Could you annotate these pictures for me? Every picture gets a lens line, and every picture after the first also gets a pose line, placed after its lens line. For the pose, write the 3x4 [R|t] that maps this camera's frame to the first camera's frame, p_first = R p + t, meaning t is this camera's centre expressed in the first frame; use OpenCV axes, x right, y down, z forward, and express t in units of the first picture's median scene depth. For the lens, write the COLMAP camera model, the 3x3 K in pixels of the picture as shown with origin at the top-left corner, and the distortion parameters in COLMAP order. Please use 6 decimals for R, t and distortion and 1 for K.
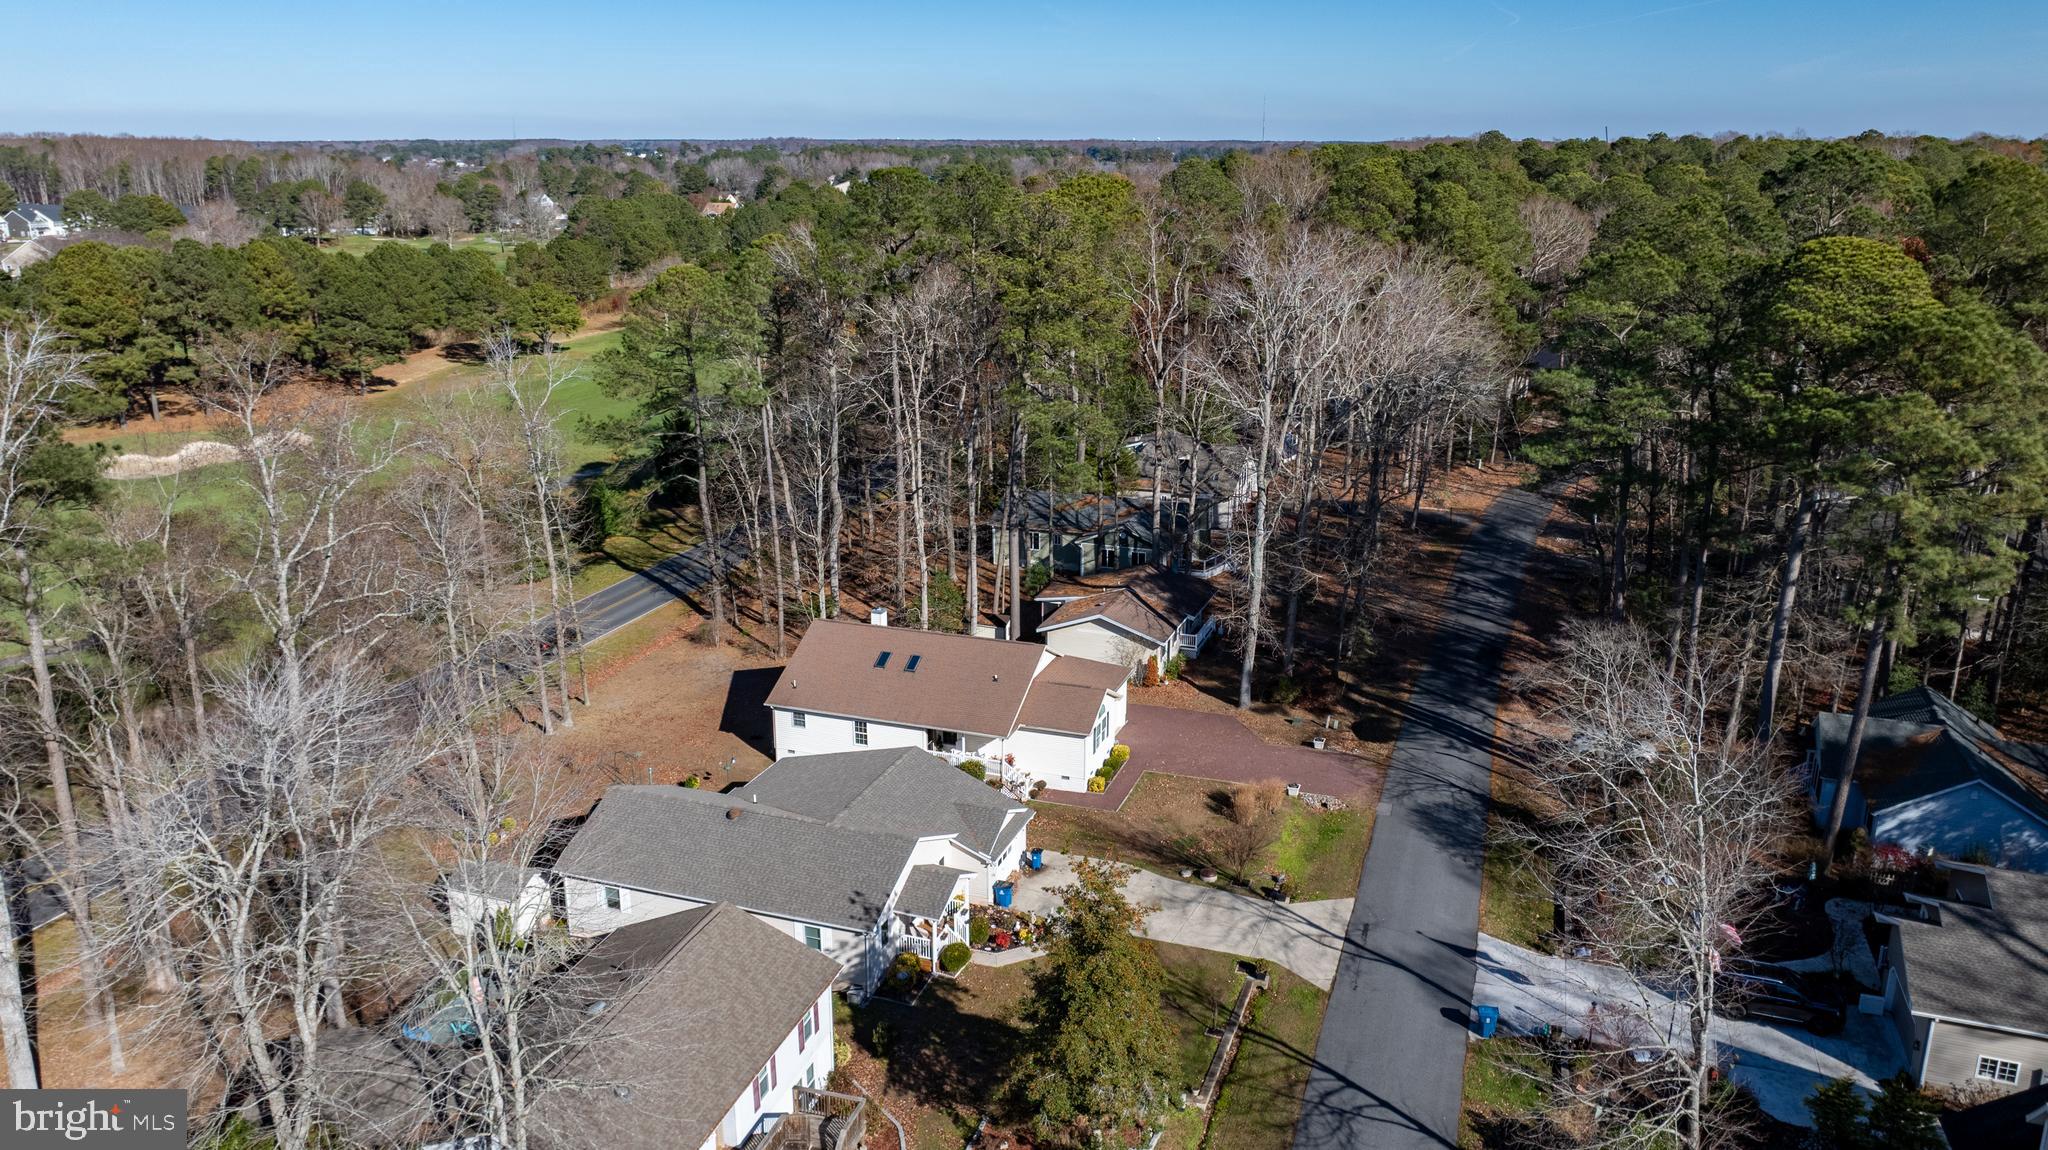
lens RADIAL K [[1481.5, 0, 1024.0], [0, 1481.5, 575.0], [0, 0, 1]] dist [-0.003901, -0.002861]
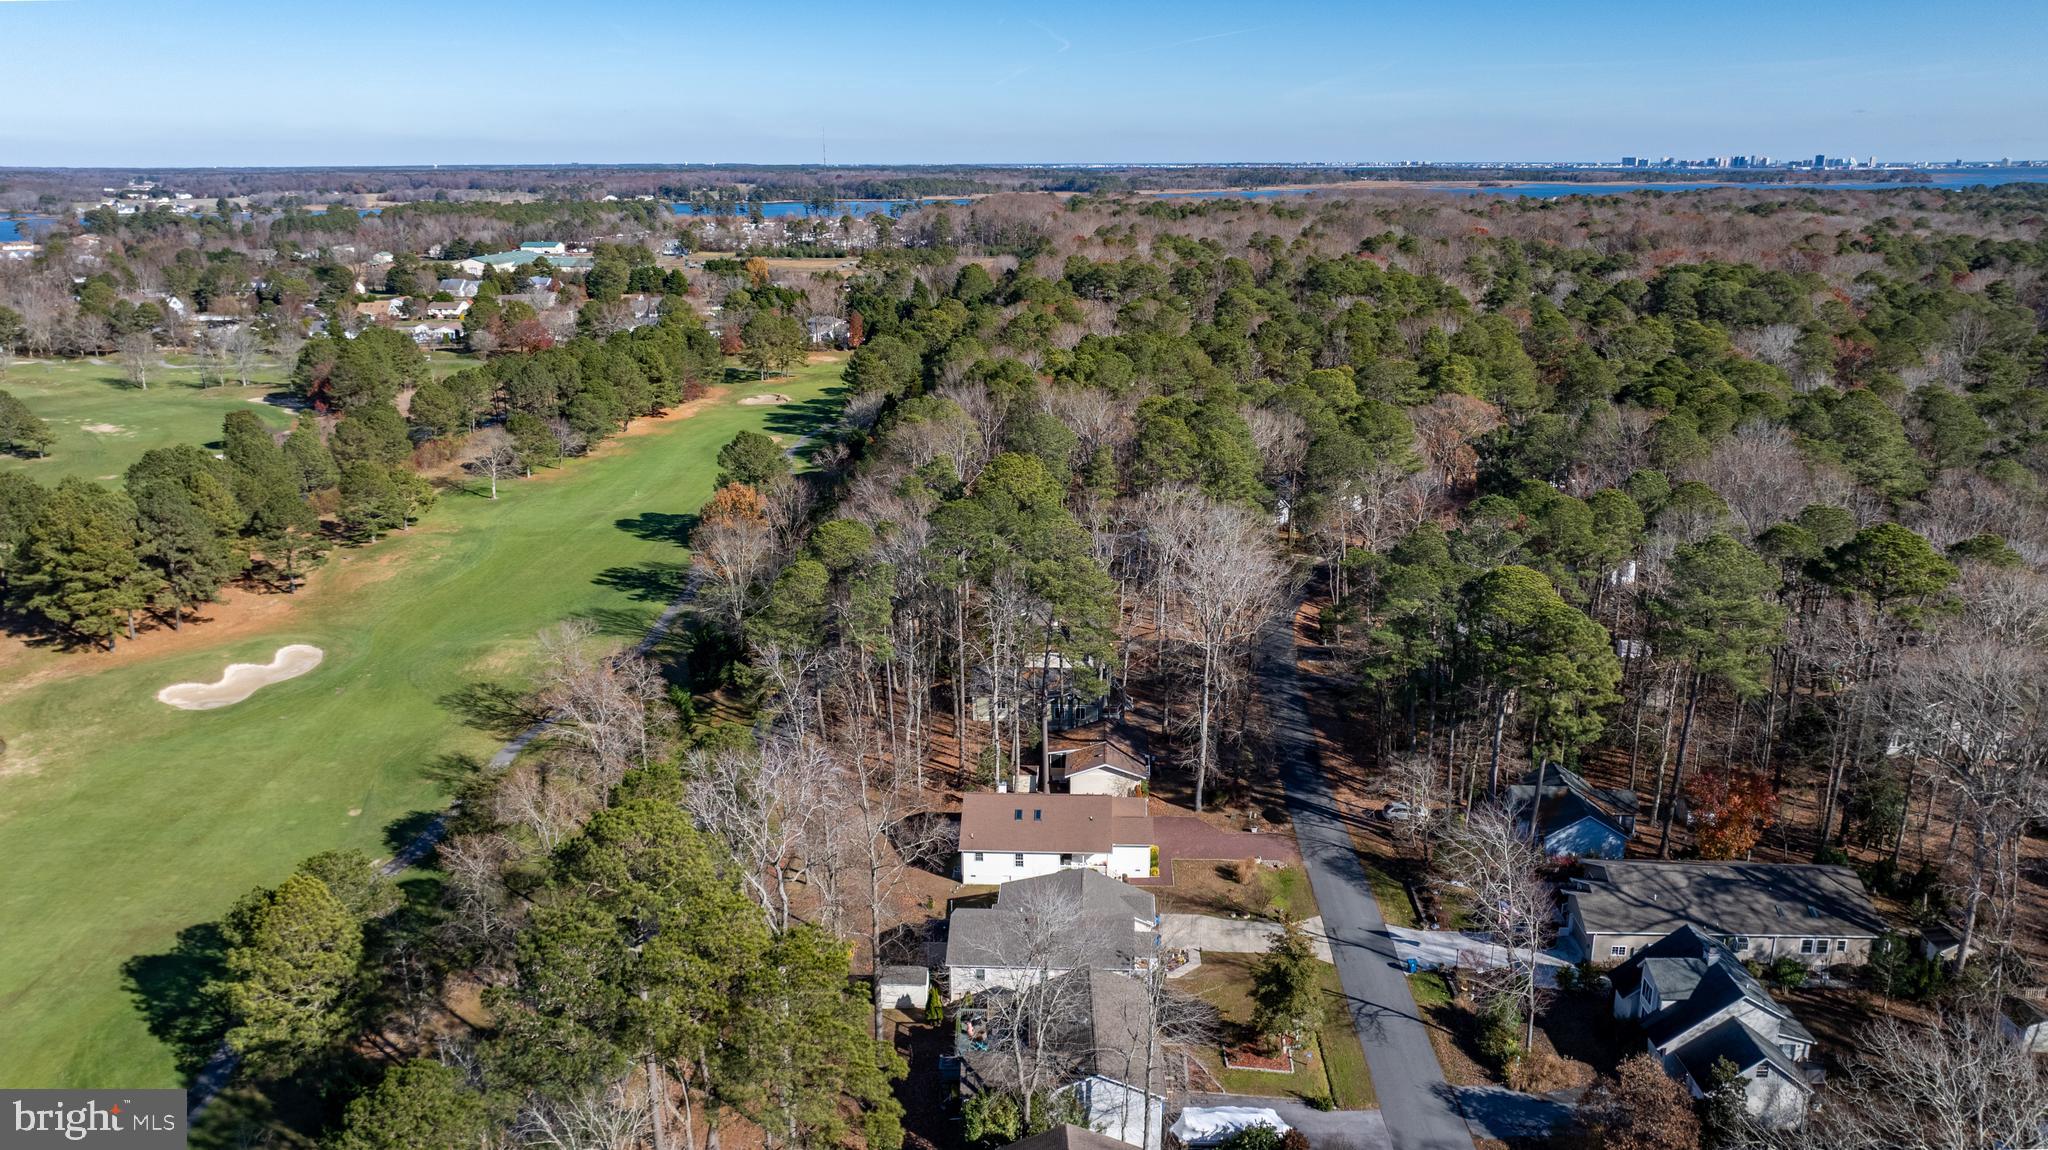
lens RADIAL K [[1447.2, 0, 1024.0], [0, 1447.2, 575.0], [0, 0, 1]] dist [-0.002539, -0.041210]
pose [[0.960346, -0.083687, 0.265956, -0.586213], [0.088376, 0.996071, -0.005690, -0.238476], [-0.264435, 0.028968, 0.963968, -0.704596]]
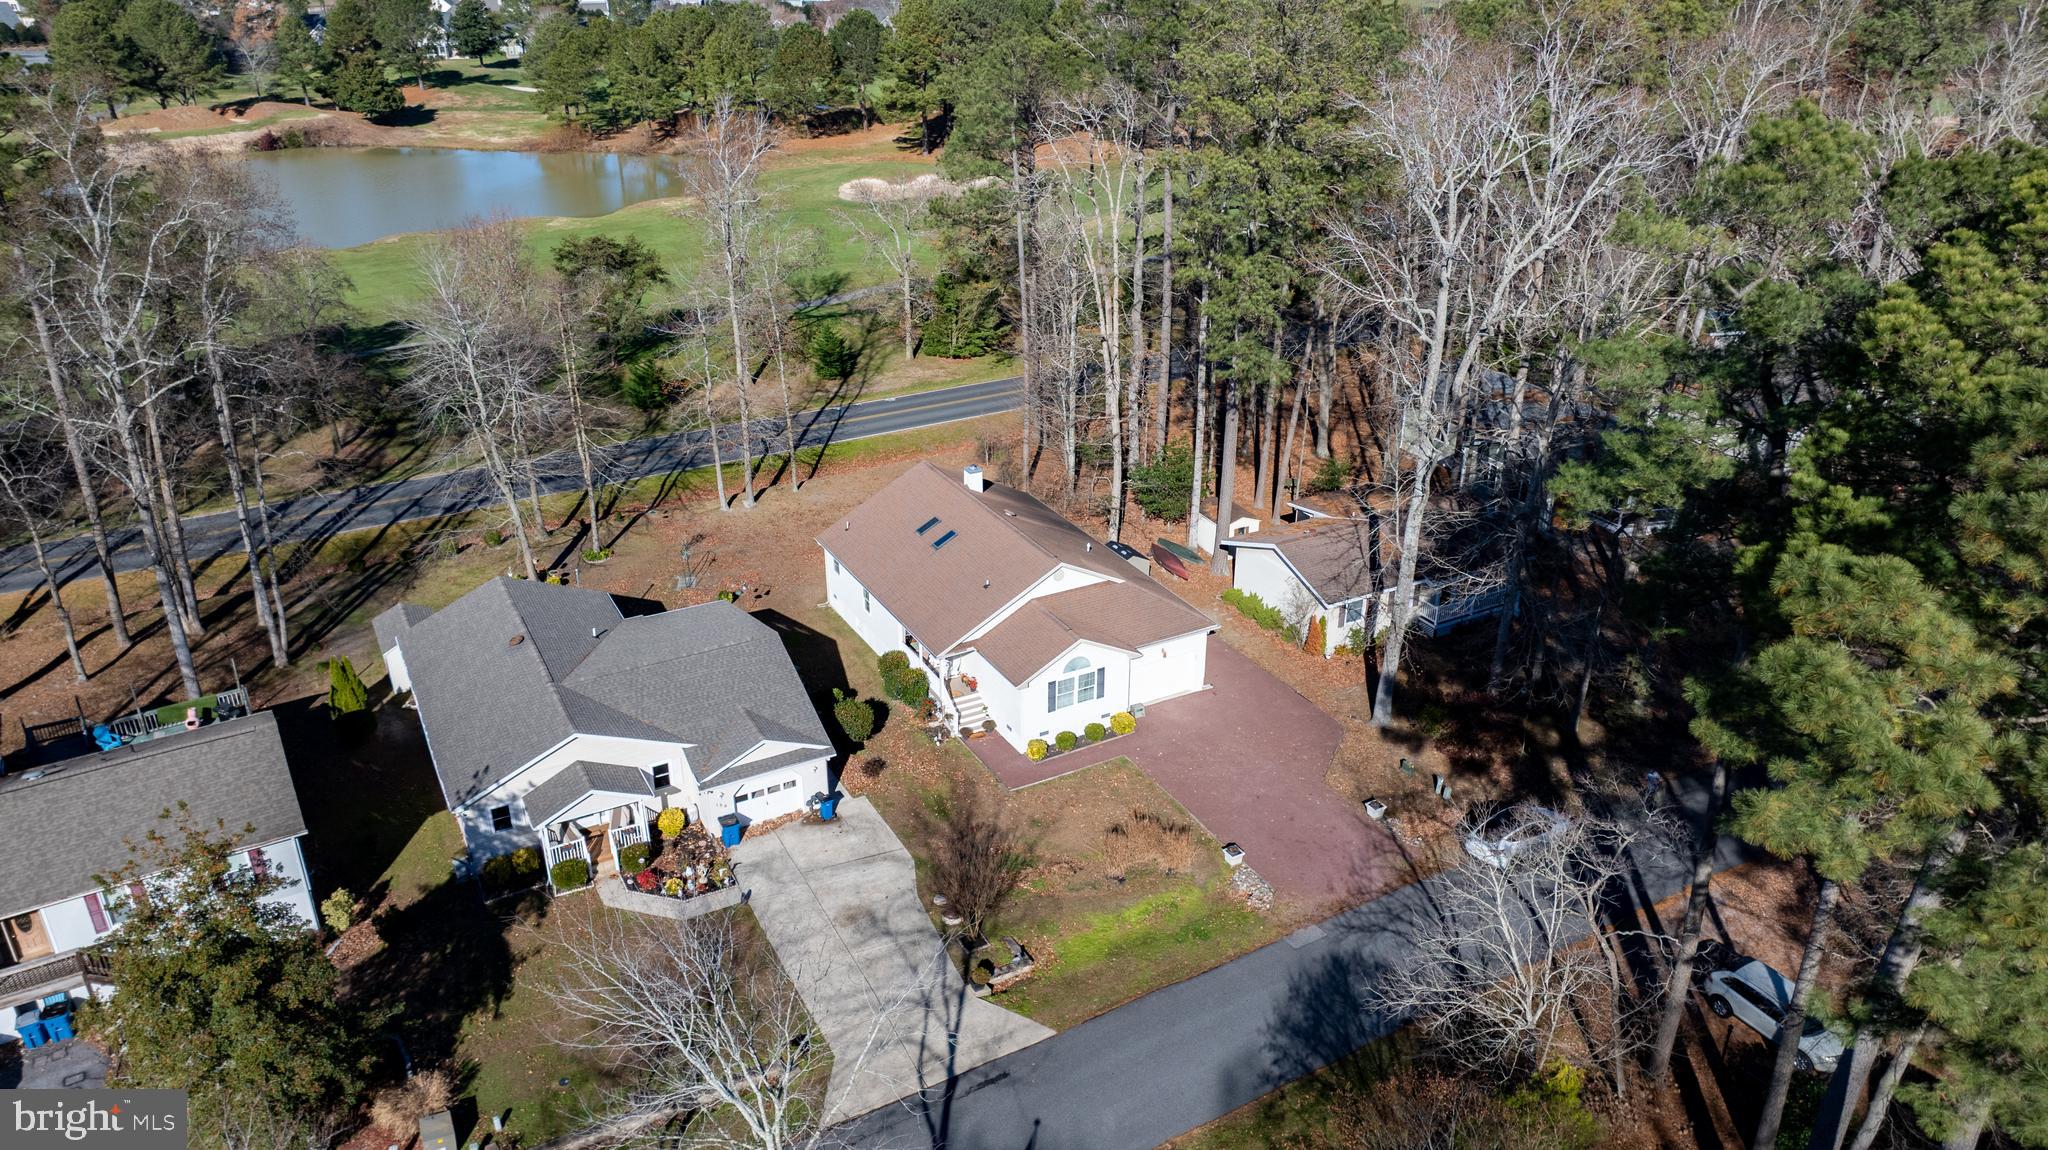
lens RADIAL K [[1447.2, 0, 1024.0], [0, 1447.2, 575.0], [0, 0, 1]] dist [-0.002539, -0.041210]
pose [[0.748100, 0.282851, -0.600285, 0.528303], [-0.184684, 0.957614, 0.221061, -0.128421], [0.637368, -0.054513, 0.768629, 0.449947]]
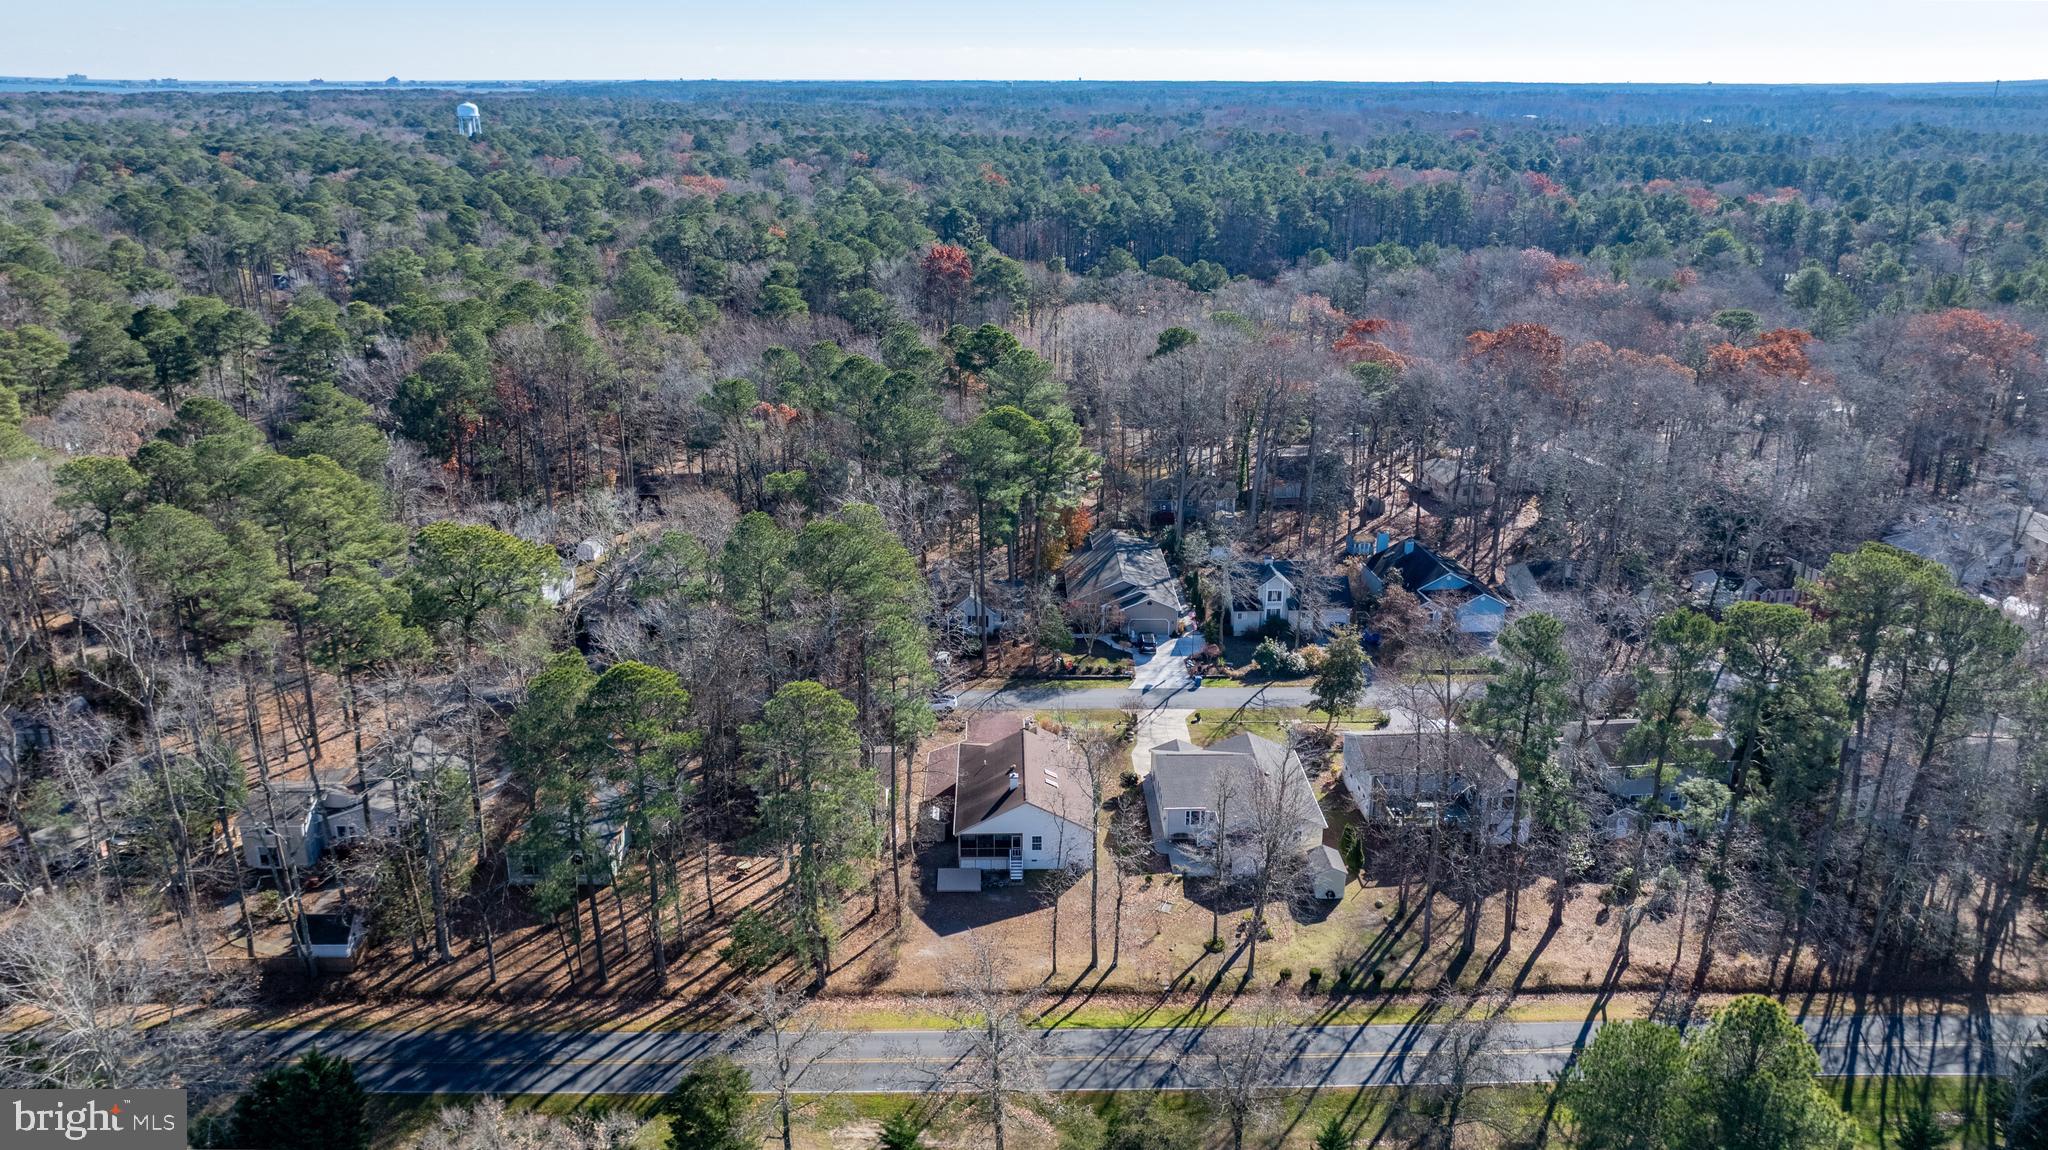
lens RADIAL K [[1447.2, 0, 1024.0], [0, 1447.2, 575.0], [0, 0, 1]] dist [-0.002539, -0.041210]
pose [[-0.357765, -0.301612, 0.883761, -1.593649], [0.267710, 0.873549, 0.406502, -0.890712], [-0.894615, 0.382024, -0.231781, 1.498578]]
